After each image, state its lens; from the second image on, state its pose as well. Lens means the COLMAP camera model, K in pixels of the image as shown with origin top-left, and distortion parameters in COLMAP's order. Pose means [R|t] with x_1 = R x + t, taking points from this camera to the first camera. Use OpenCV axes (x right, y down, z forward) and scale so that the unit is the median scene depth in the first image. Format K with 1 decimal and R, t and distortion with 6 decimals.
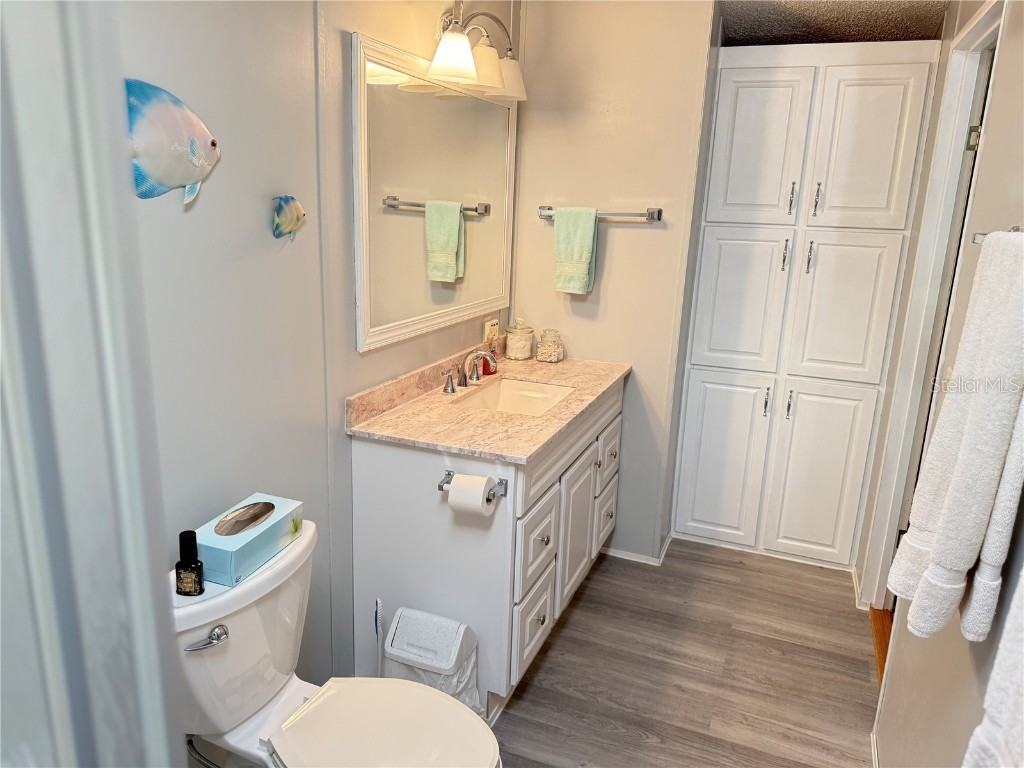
lens RADIAL K [[723.2, 0, 513.4], [0, 723.2, 385.4], [0, 0, 1]] dist [0.055360, -0.050759]
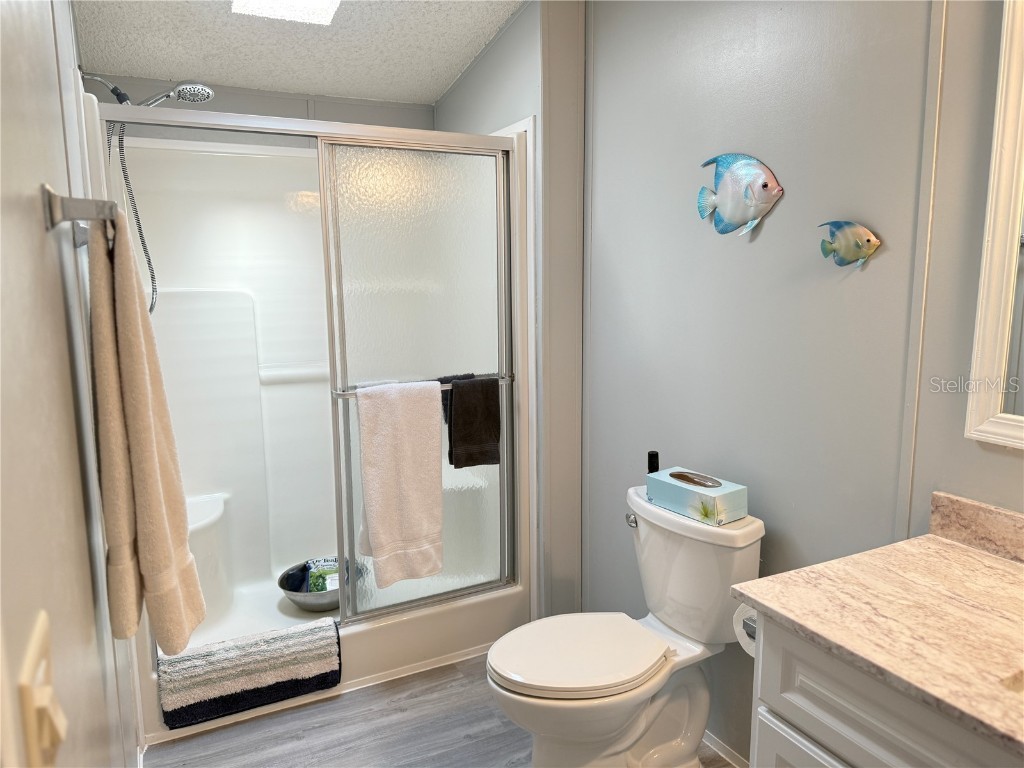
lens RADIAL K [[723.2, 0, 511.9], [0, 723.2, 379.3], [0, 0, 1]] dist [0.055360, -0.050759]
pose [[-0.642465, 0.092824, -0.760672, 0.578721], [-0.205878, 0.935235, 0.288011, -0.206866], [0.738141, 0.341643, -0.581745, 1.067623]]
